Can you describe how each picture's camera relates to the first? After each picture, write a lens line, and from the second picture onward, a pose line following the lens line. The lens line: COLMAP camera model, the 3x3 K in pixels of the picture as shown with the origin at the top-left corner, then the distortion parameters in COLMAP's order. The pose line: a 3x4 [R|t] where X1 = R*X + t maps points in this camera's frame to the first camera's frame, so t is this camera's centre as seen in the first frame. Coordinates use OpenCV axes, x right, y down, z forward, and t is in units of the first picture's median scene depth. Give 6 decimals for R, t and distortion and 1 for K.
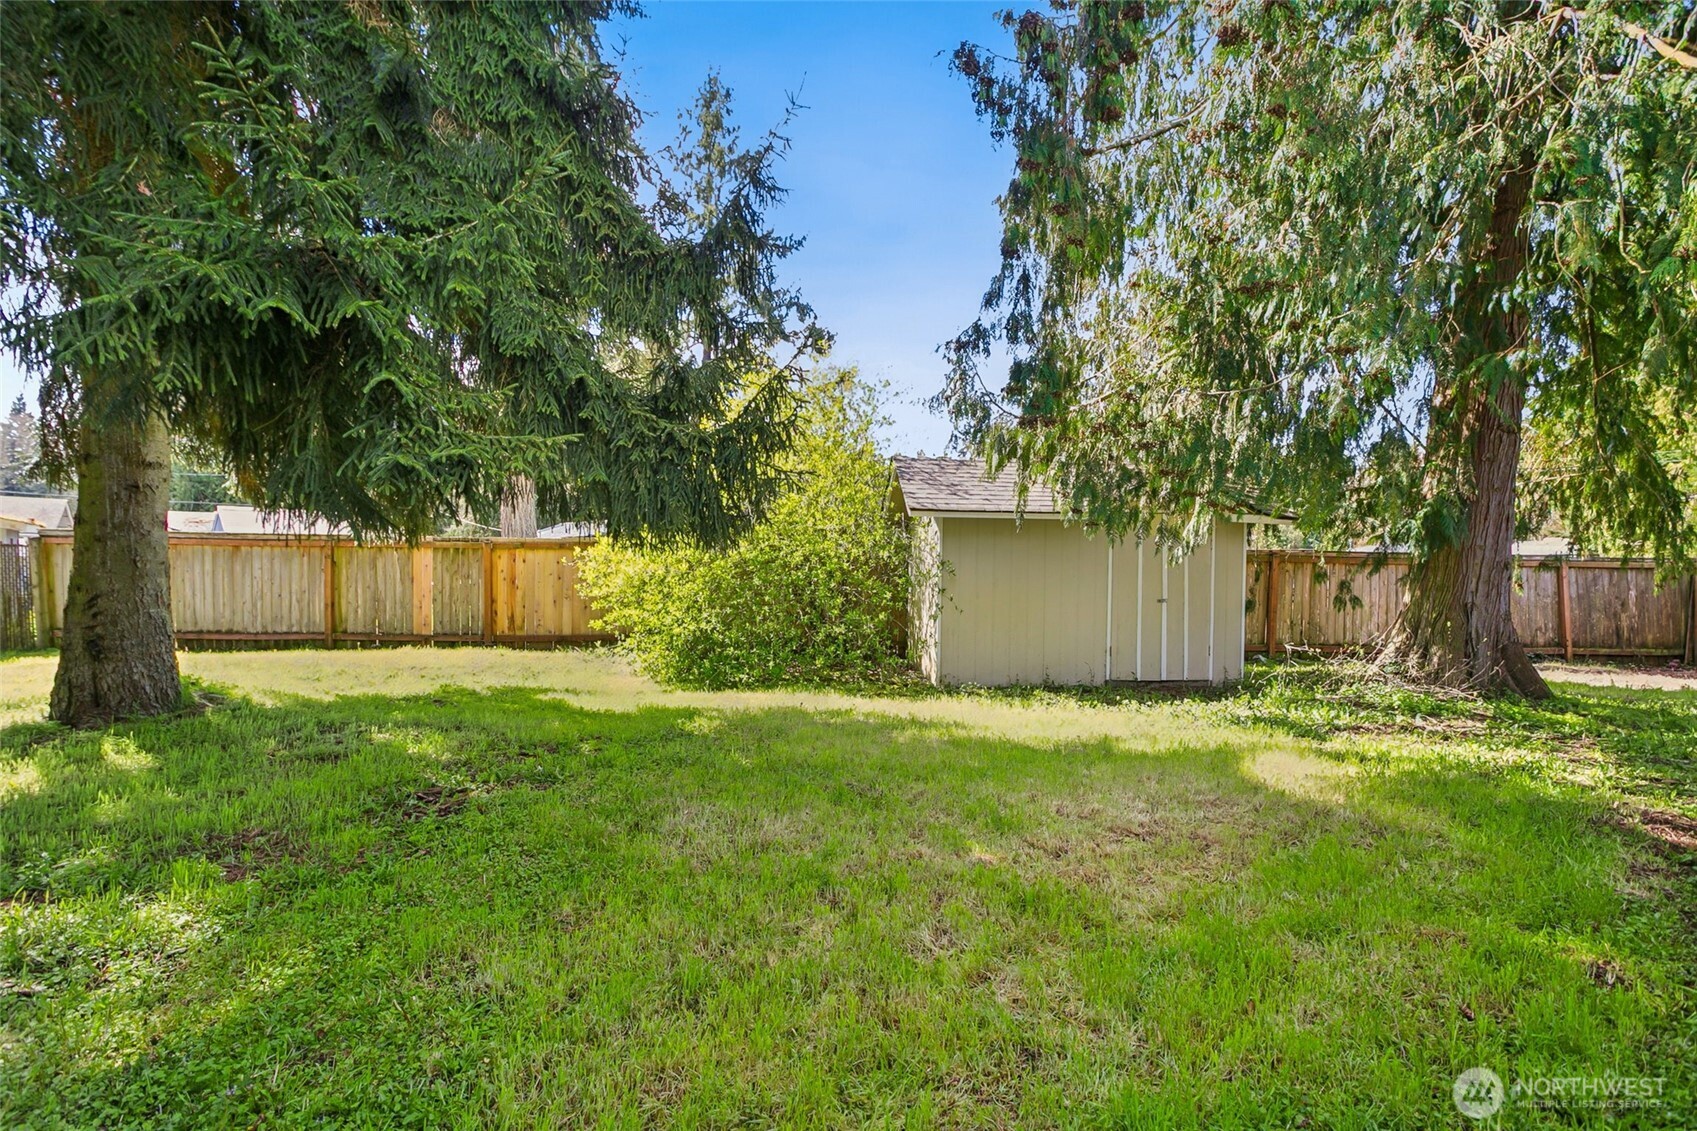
lens RADIAL K [[809.8, 0, 849.0], [0, 809.8, 605.8], [0, 0, 1]] dist [0.000660, 0.000084]
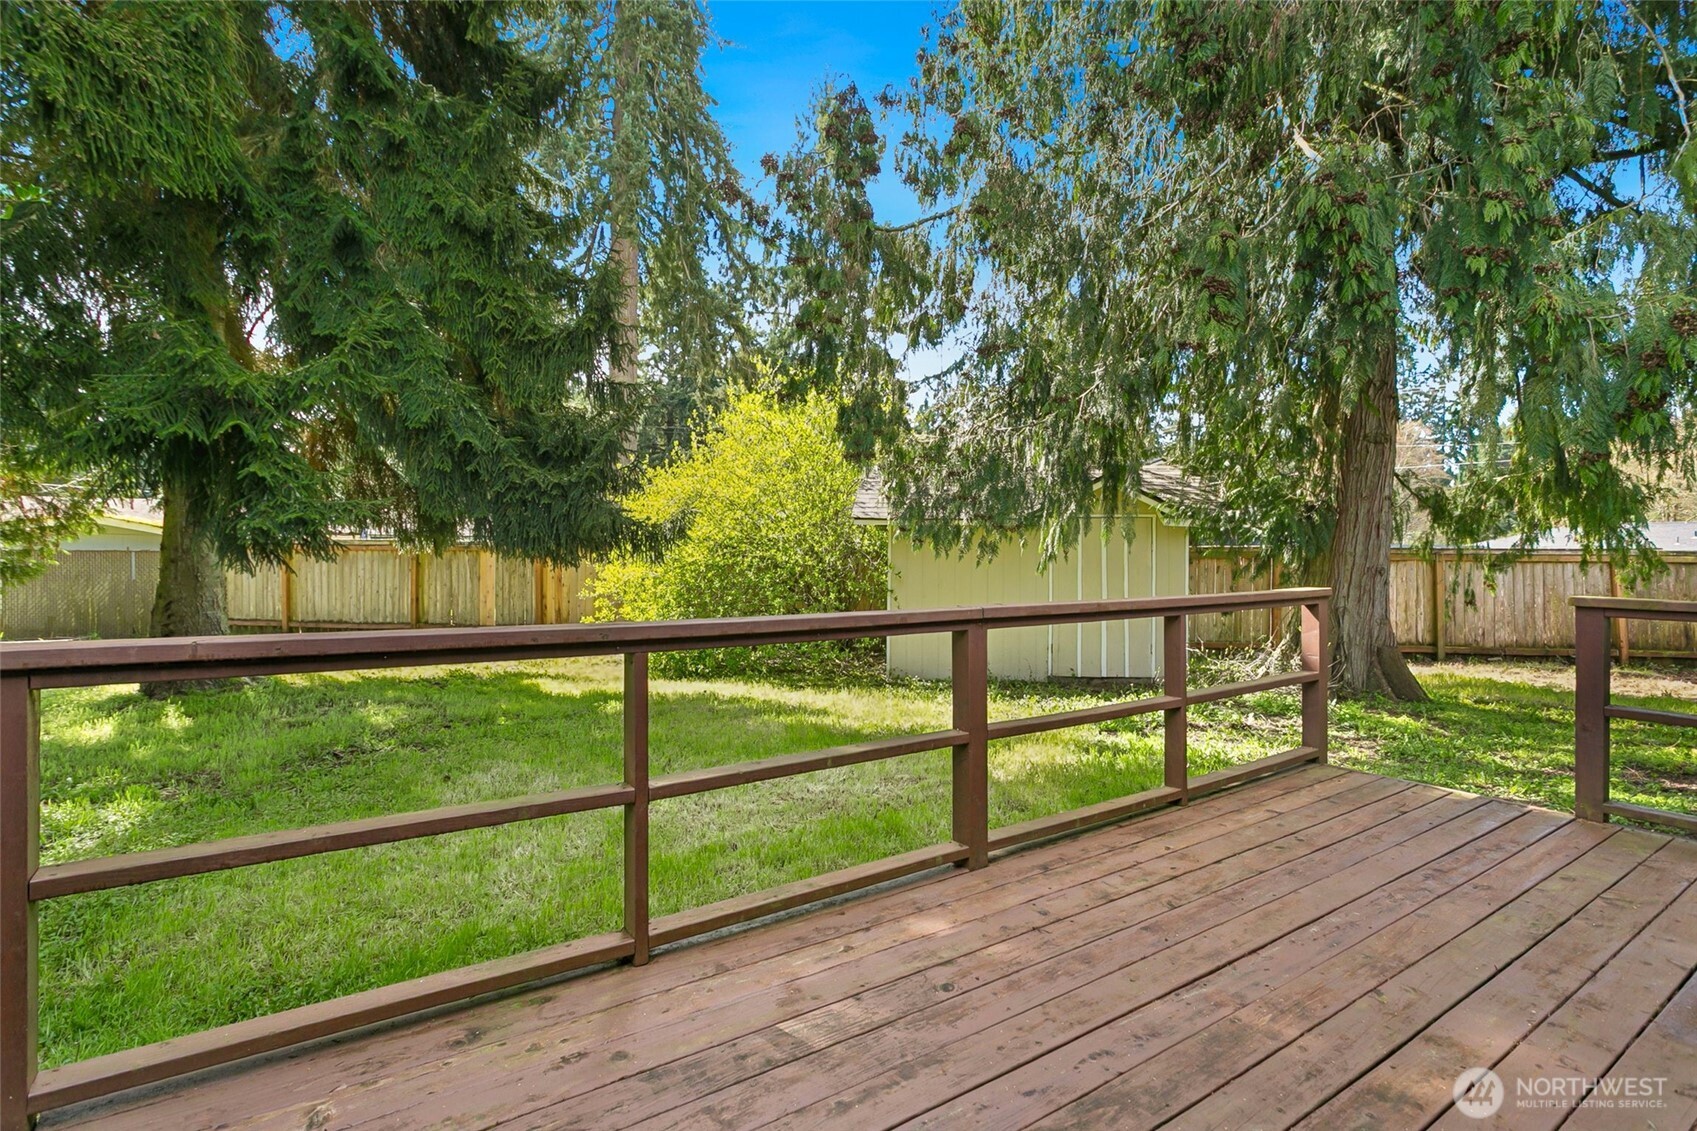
lens RADIAL K [[819.9, 0, 848.5], [0, 819.9, 565.5], [0, 0, 1]] dist [0.000062, 0.000001]
pose [[0.987139, -0.003616, -0.159821, 0.385005], [-0.001871, 0.999414, -0.034169, -0.024590], [0.159851, 0.034029, 0.986555, -0.168378]]
